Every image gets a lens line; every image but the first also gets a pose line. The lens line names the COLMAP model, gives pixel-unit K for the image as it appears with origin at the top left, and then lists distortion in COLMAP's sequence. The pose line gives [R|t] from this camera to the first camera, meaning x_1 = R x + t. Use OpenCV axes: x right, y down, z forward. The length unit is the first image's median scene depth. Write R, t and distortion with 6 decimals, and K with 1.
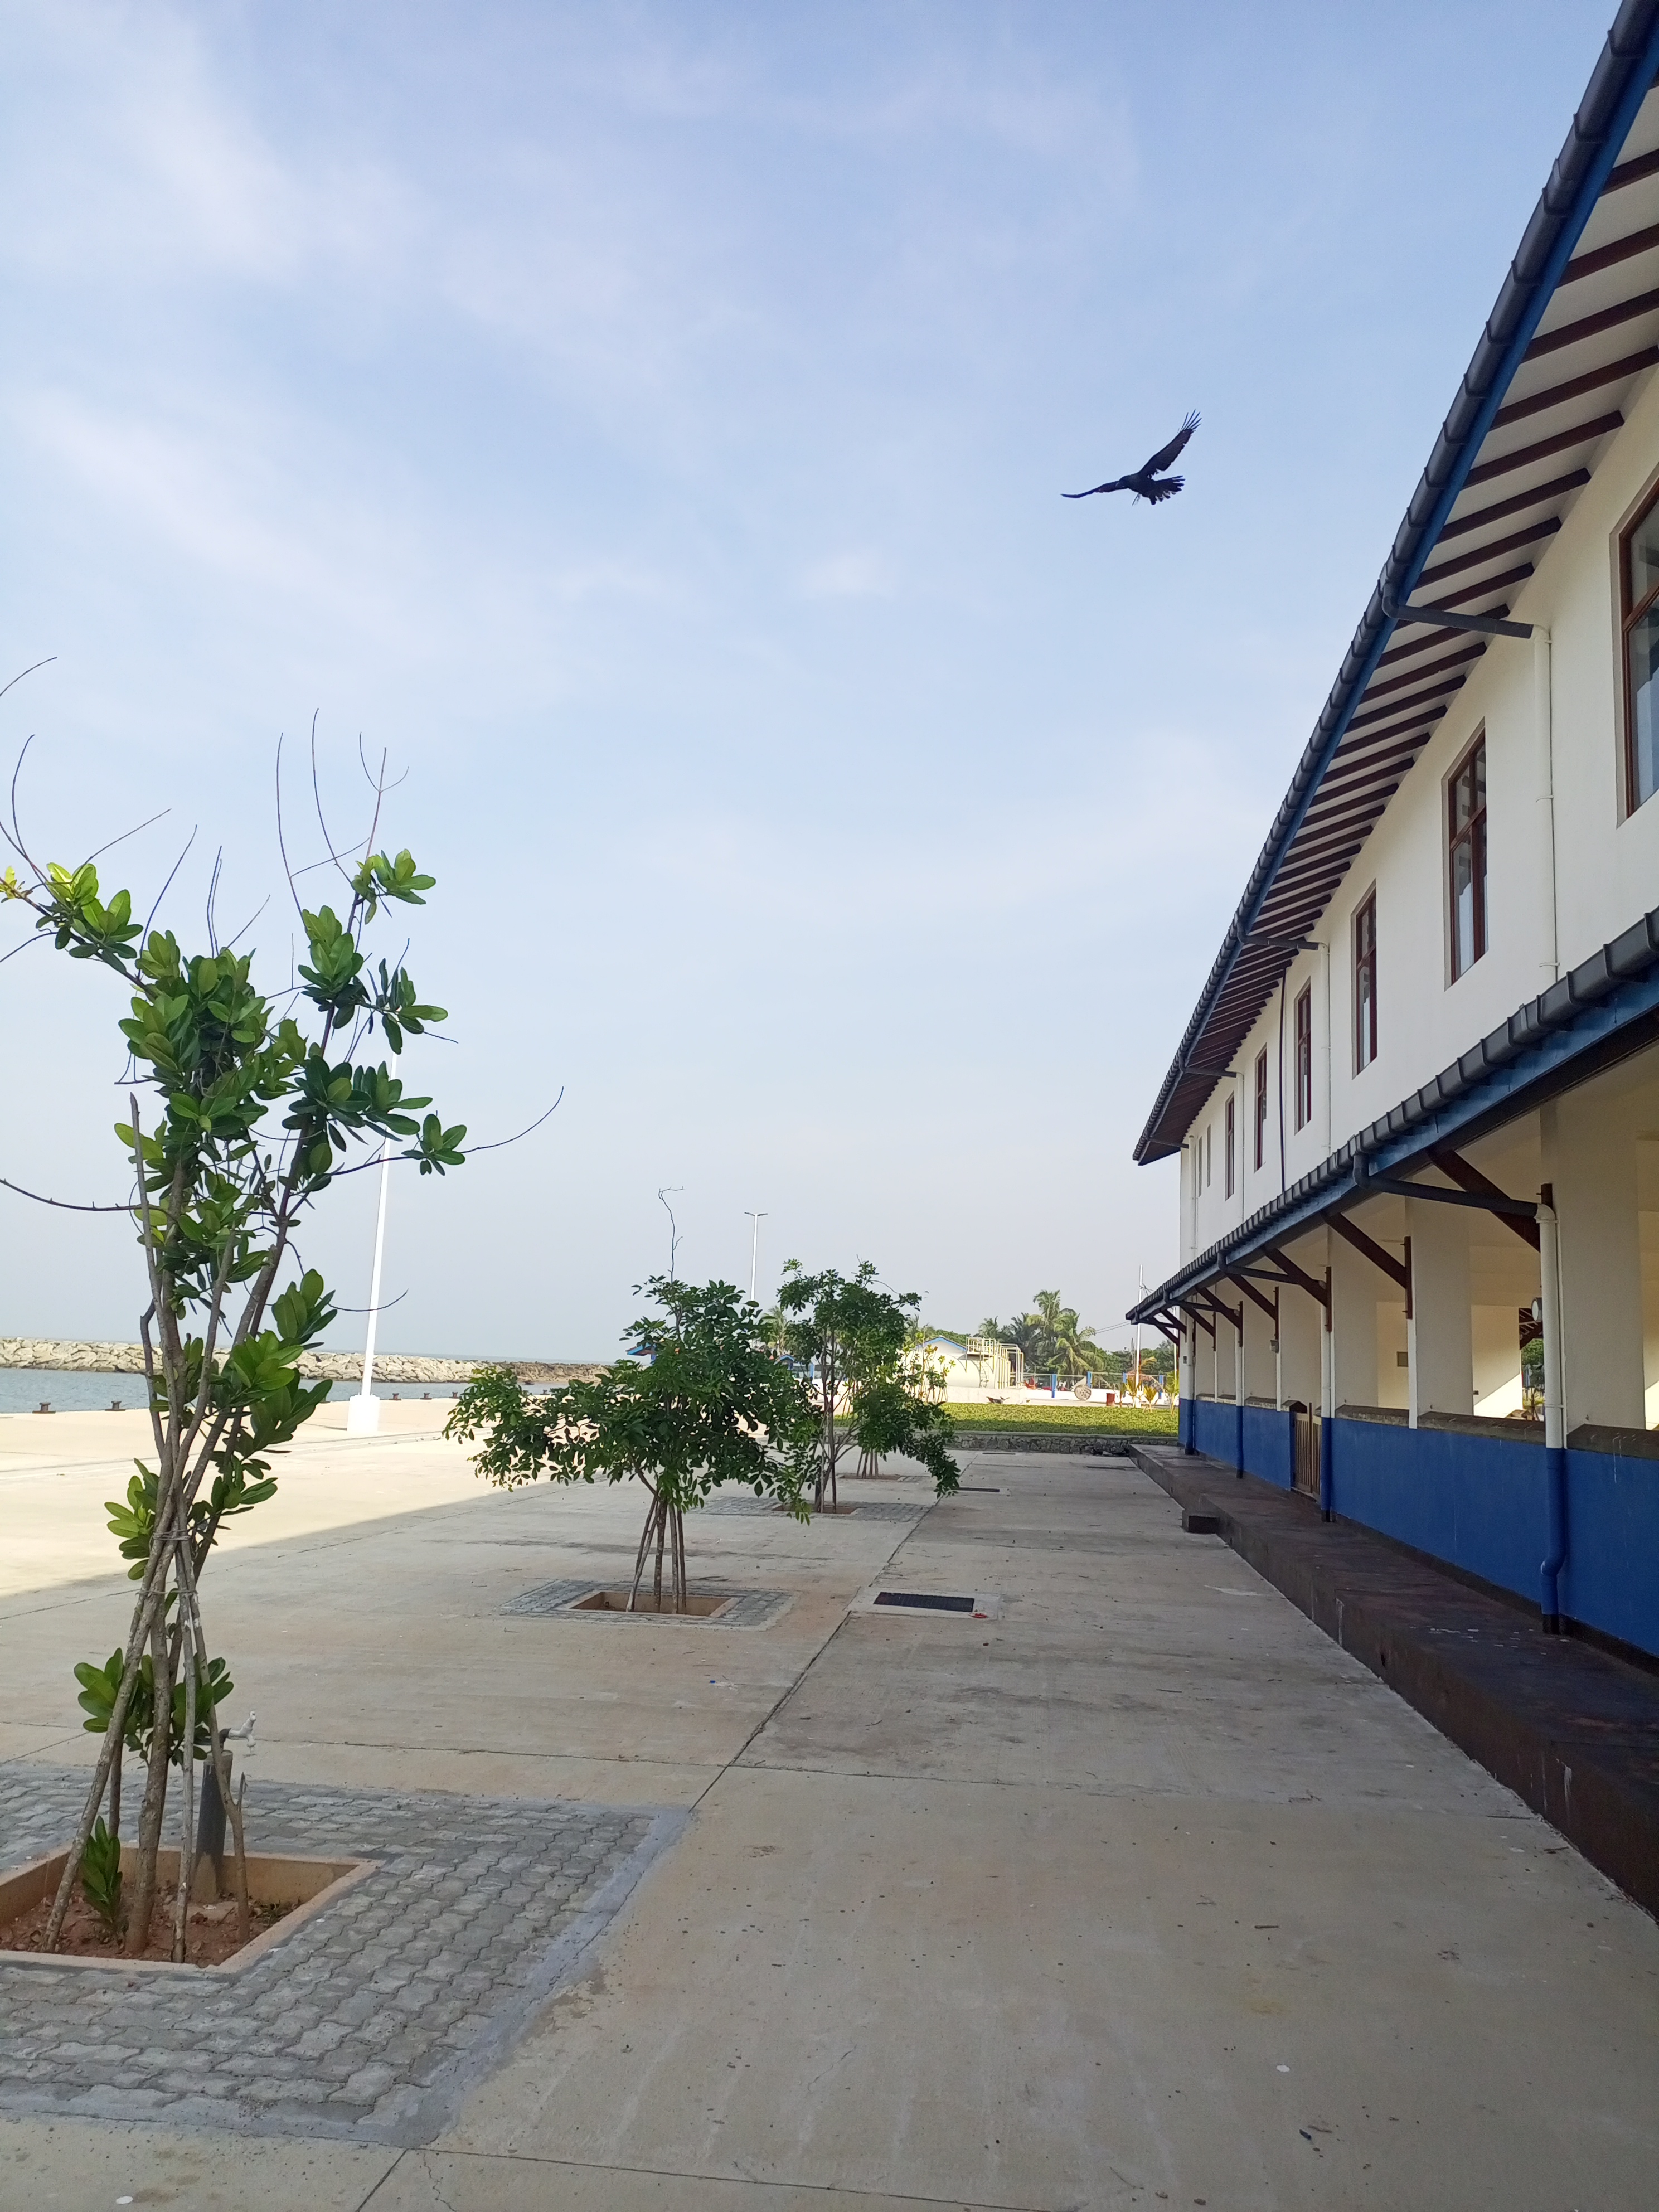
lens RADIAL K [[1671.2, 0, 829.5], [0, 1671.2, 1106.0], [0, 0, 1]] dist [0.050787, -0.010516]
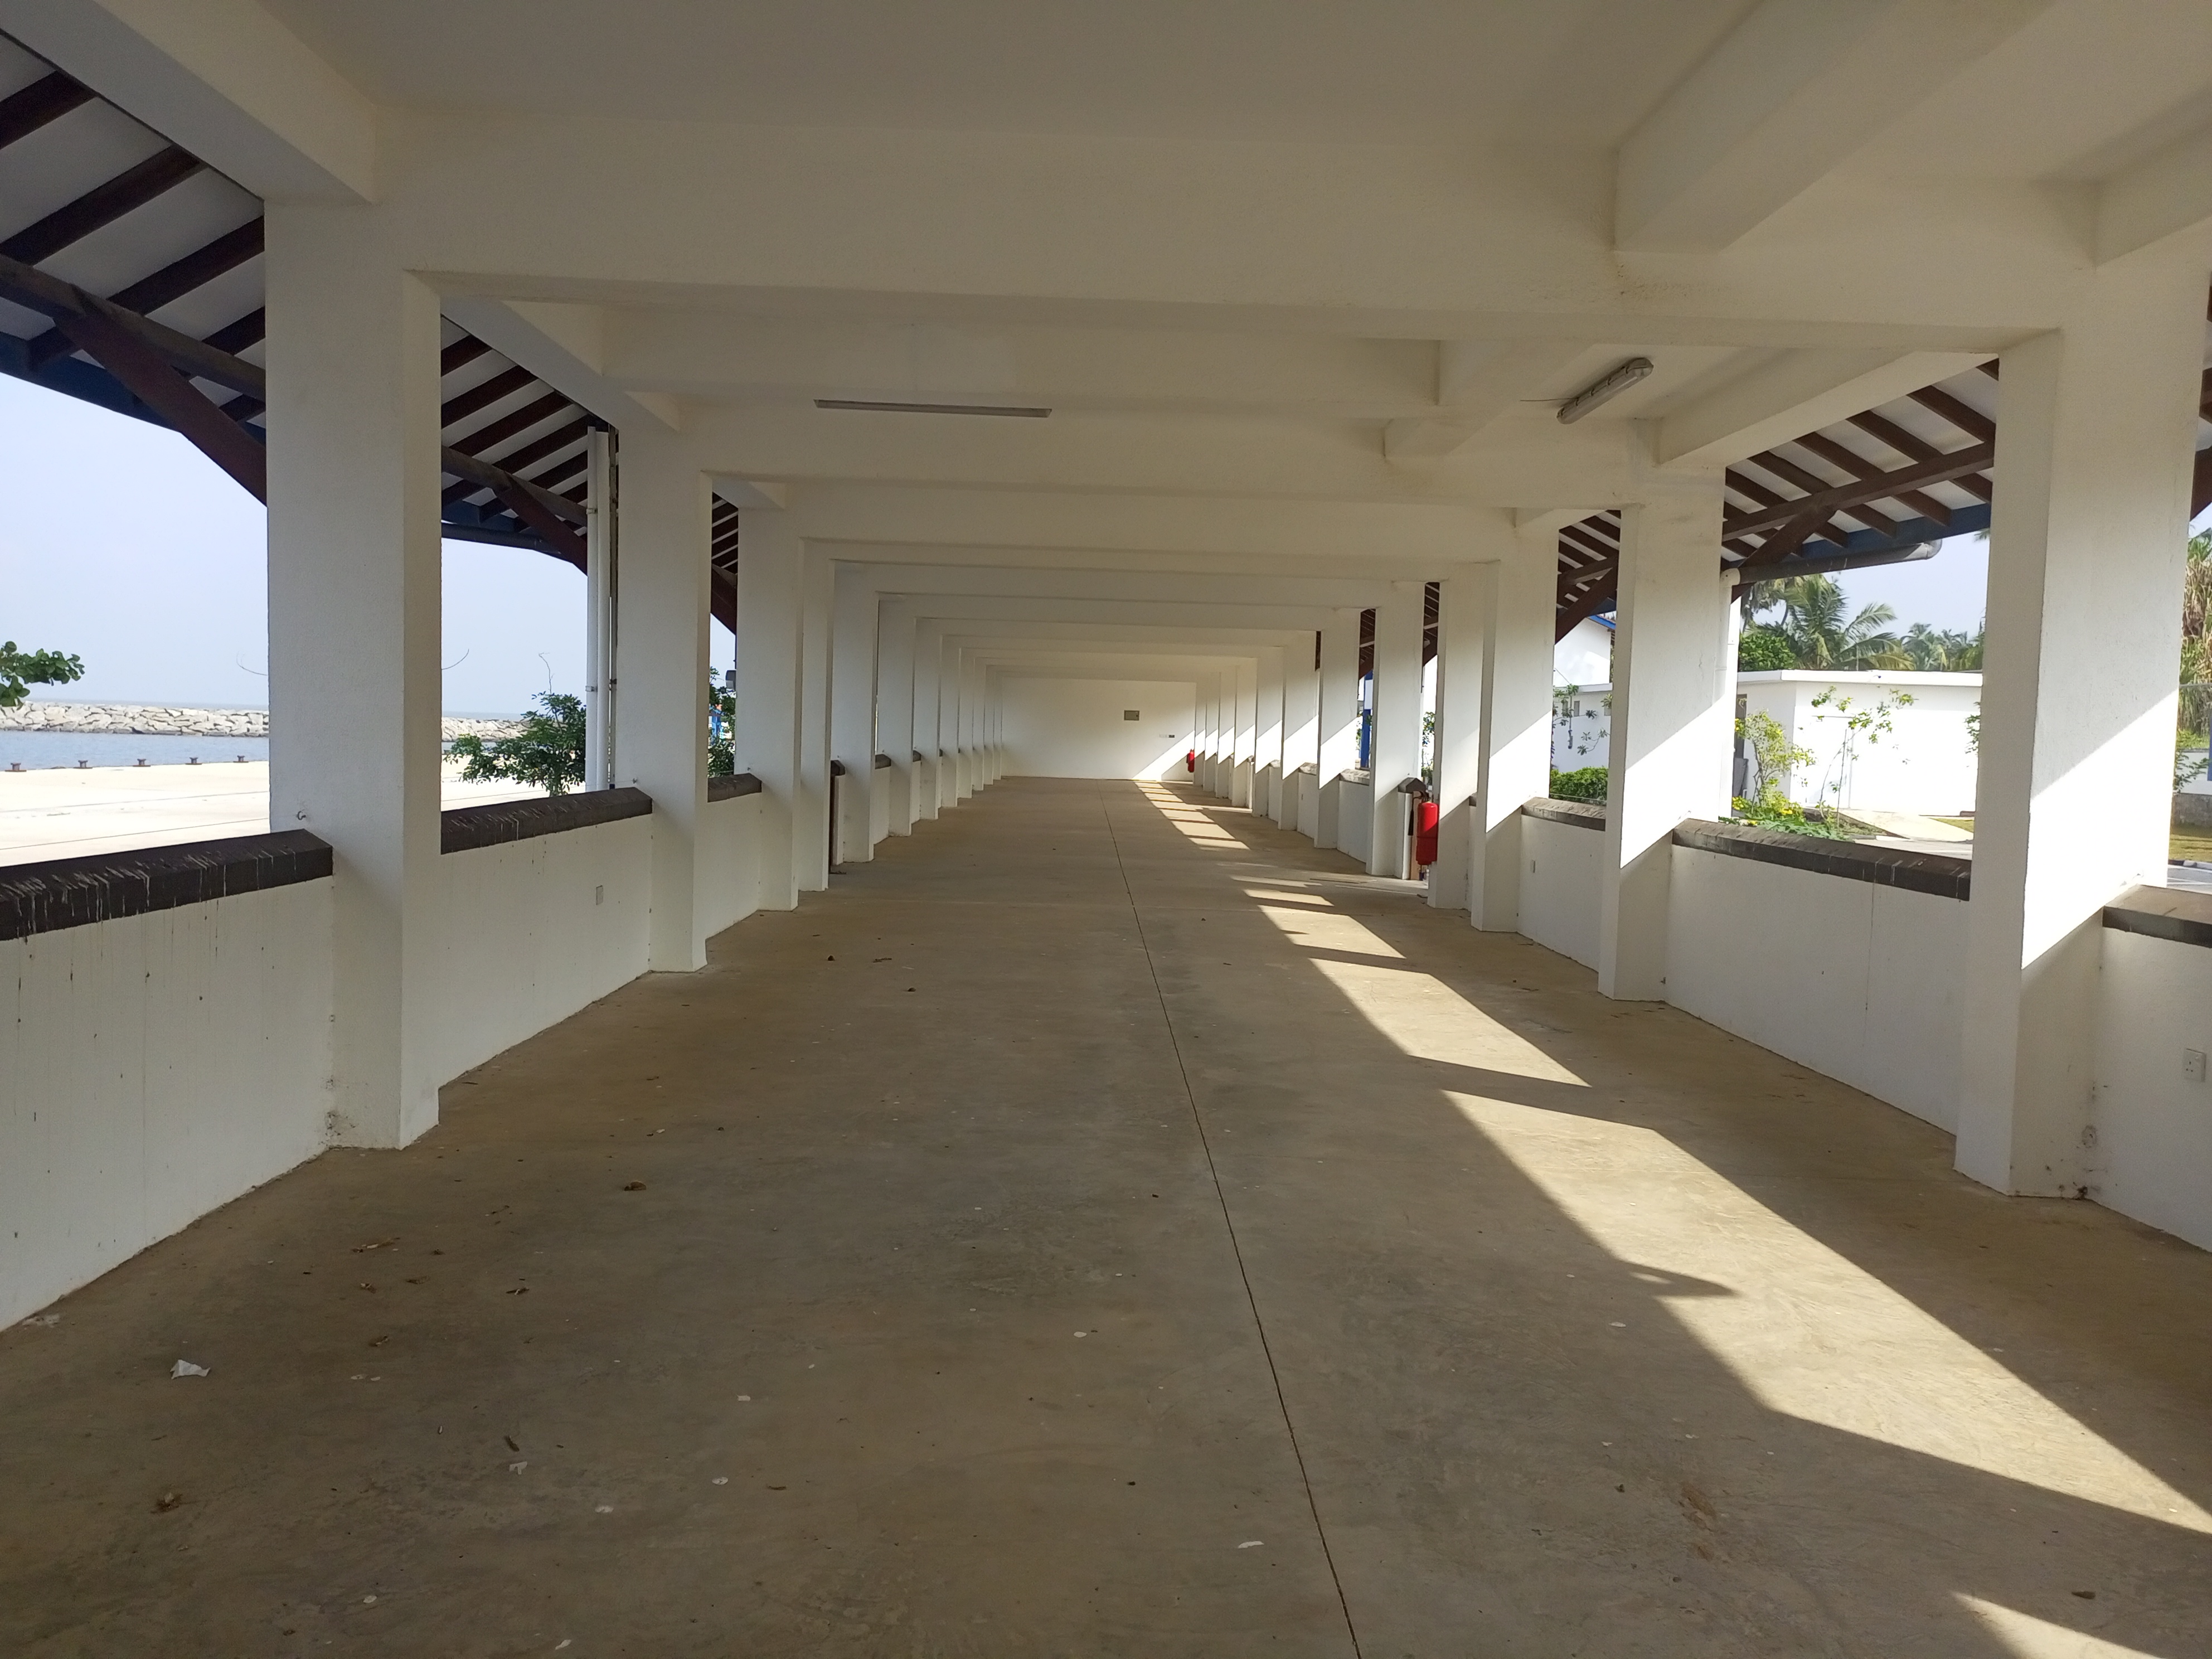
lens RADIAL K [[1671.2, 0, 1072.7], [0, 1671.2, 823.0], [0, 0, 1]] dist [0.050787, -0.010516]
pose [[0.992672, -0.023272, 0.118576, 0.317909], [-0.002851, 0.976495, 0.215522, -0.203919], [-0.120805, -0.214281, 0.969273, -1.236074]]
